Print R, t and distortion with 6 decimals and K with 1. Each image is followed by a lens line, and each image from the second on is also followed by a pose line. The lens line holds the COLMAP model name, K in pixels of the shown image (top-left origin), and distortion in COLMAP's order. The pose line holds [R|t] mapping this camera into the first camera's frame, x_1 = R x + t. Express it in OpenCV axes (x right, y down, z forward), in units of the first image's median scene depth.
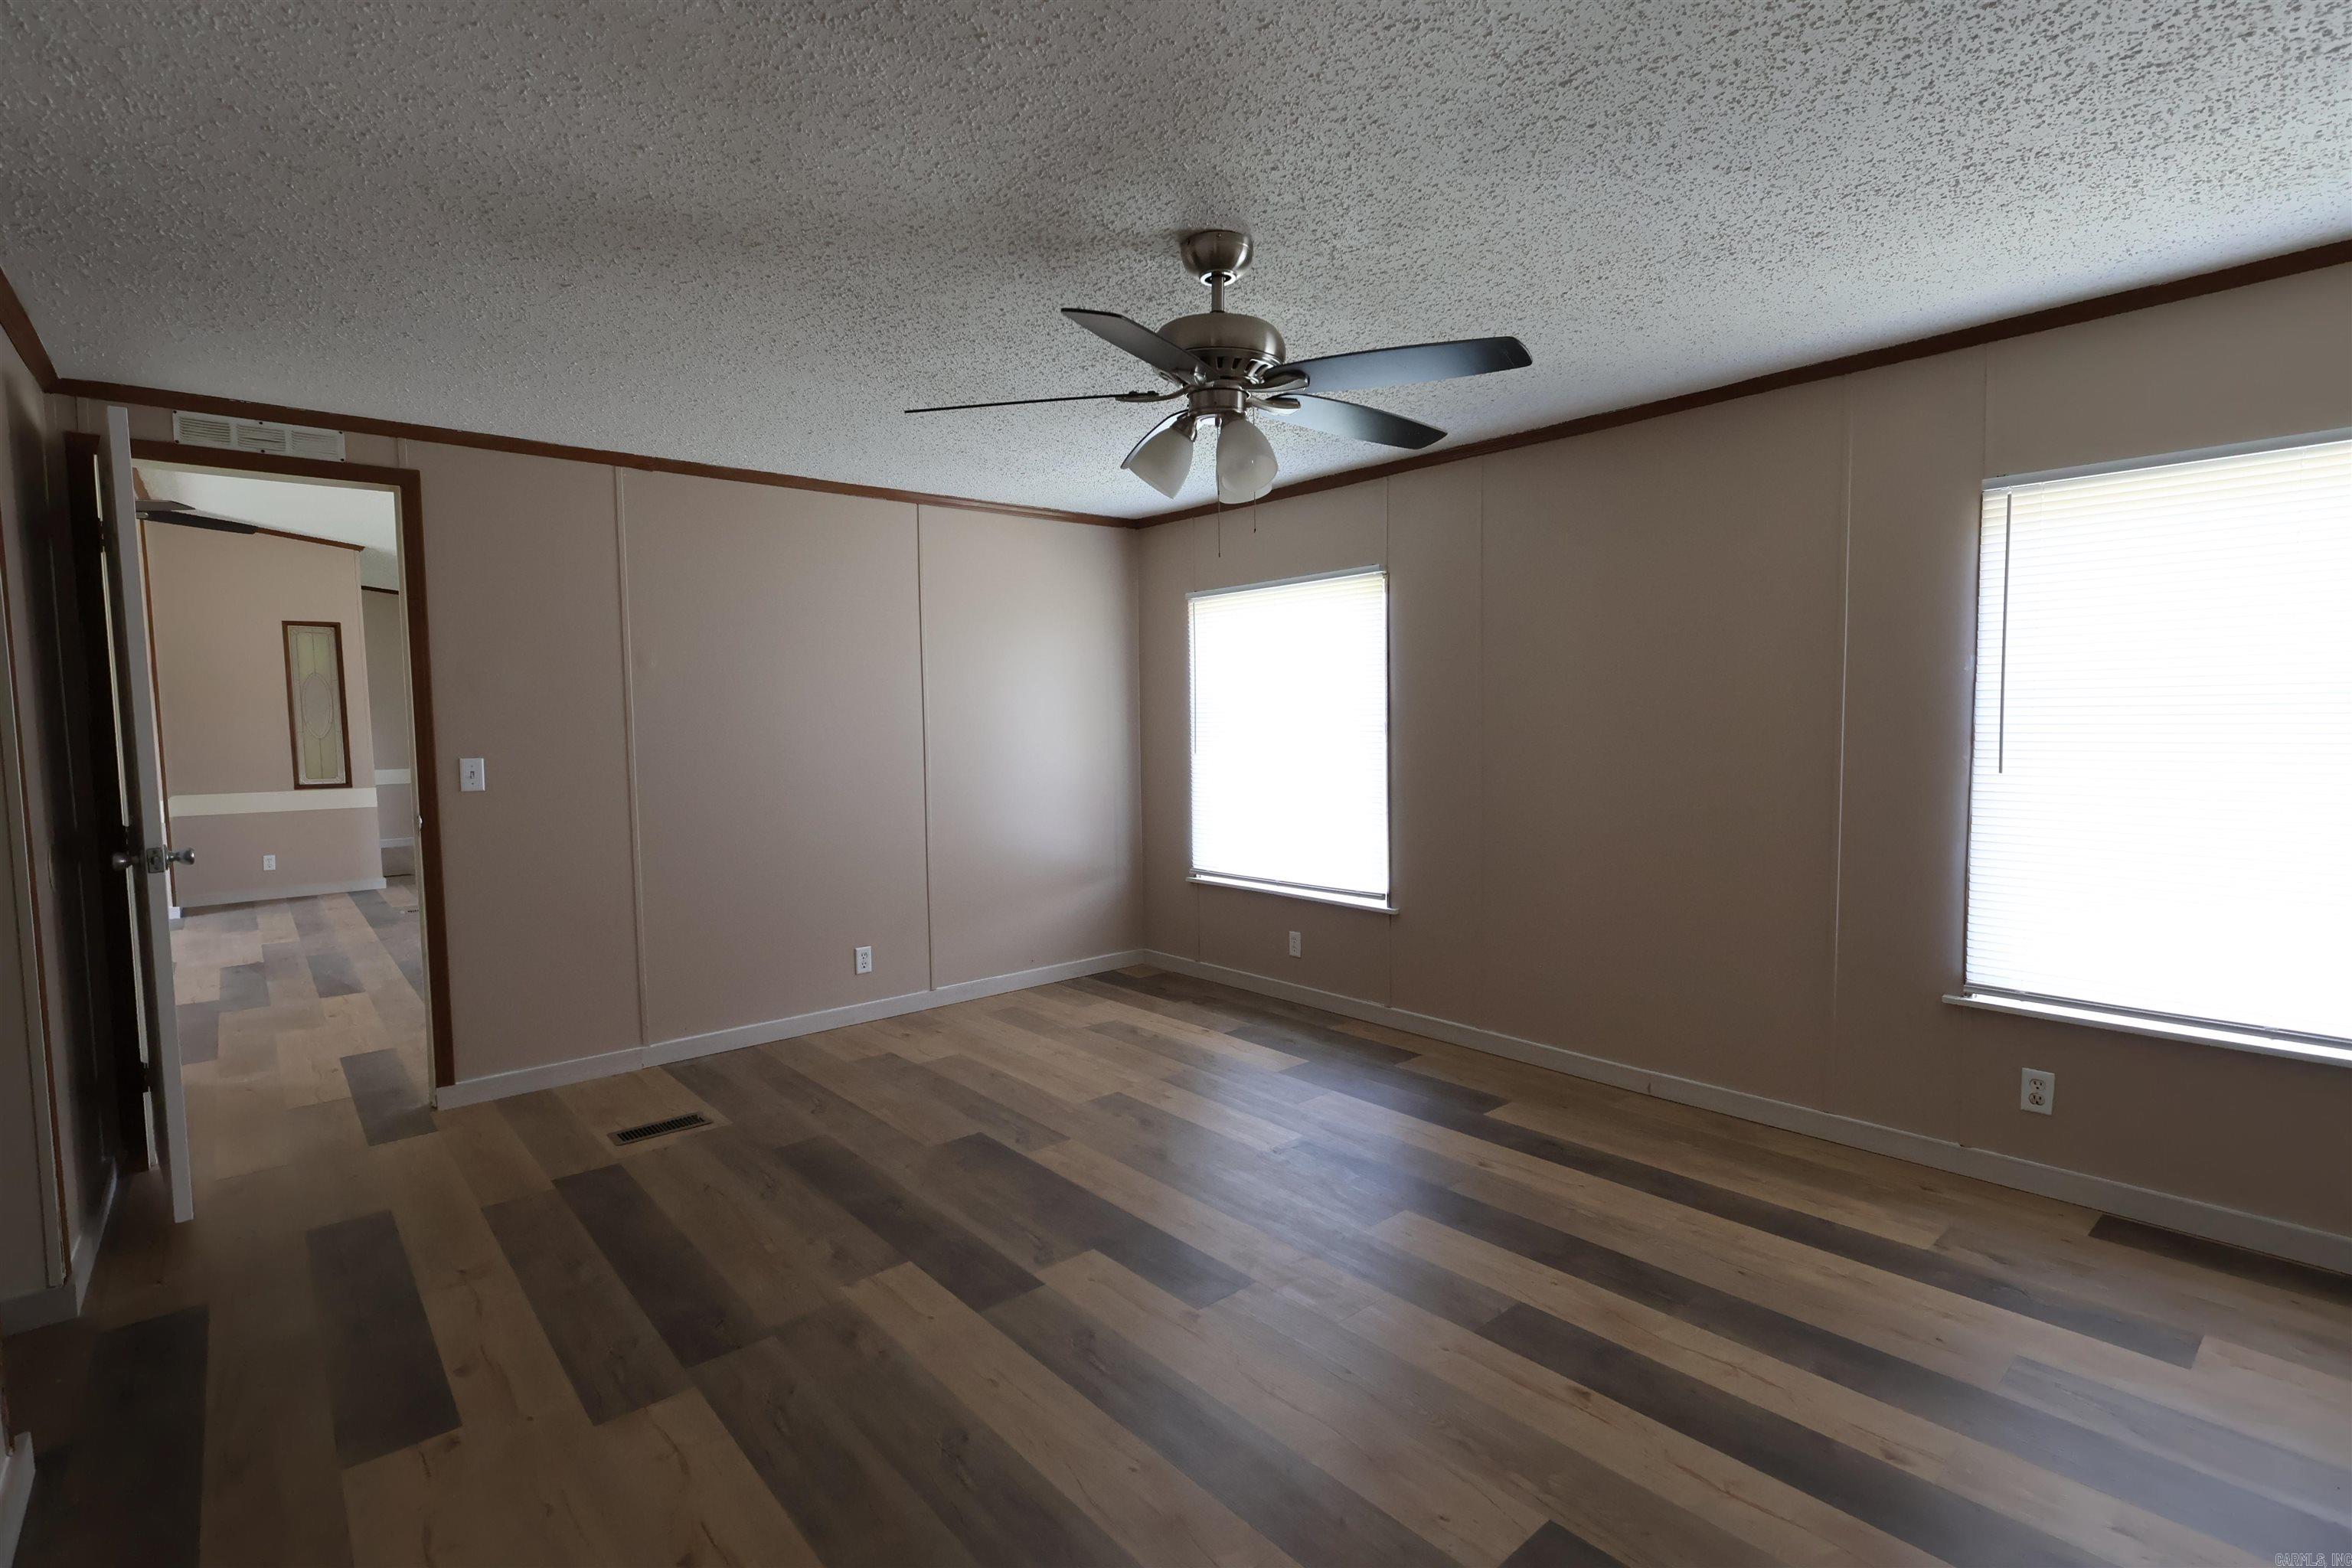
lens RADIAL K [[1082.9, 0, 1171.5], [0, 1082.9, 784.8], [0, 0, 1]] dist [-0.001161, 0.000270]
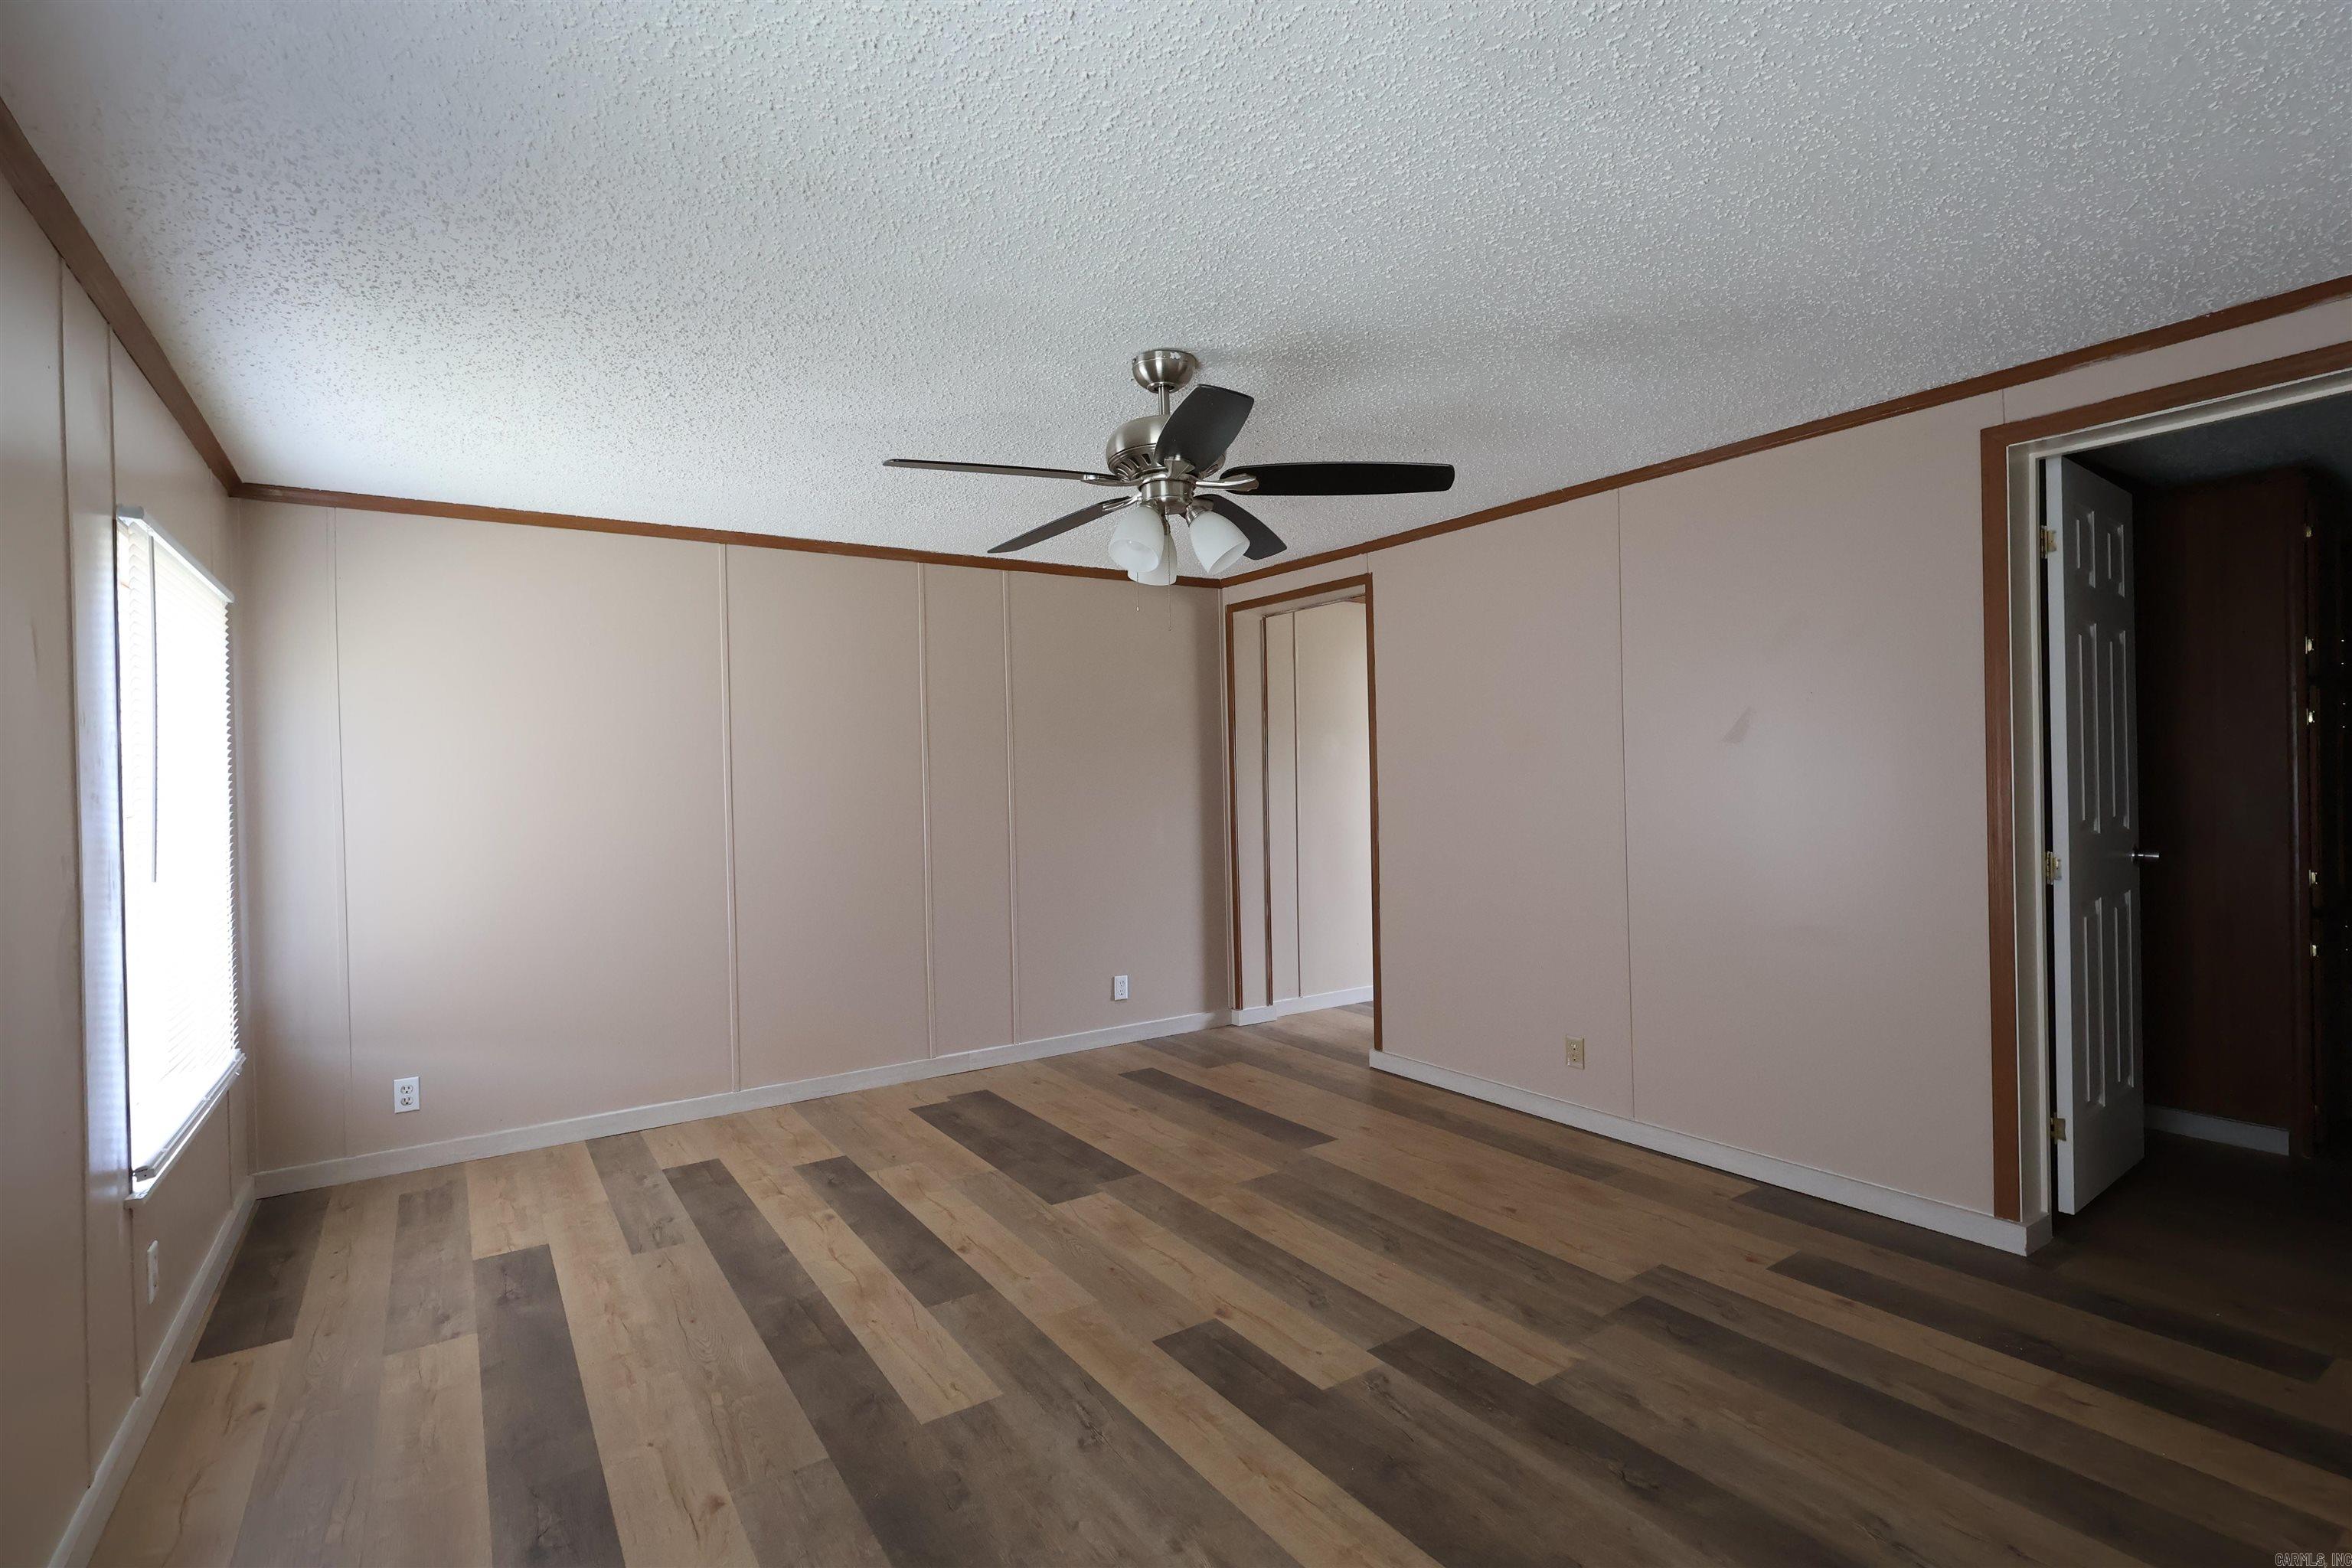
lens RADIAL K [[1082.9, 0, 1171.5], [0, 1082.9, 784.8], [0, 0, 1]] dist [-0.001161, 0.000270]
pose [[-0.992027, 0.035516, 0.120918, -0.079345], [0.043553, 0.996967, 0.064491, -0.115762], [-0.118261, 0.069244, -0.990565, 1.966928]]
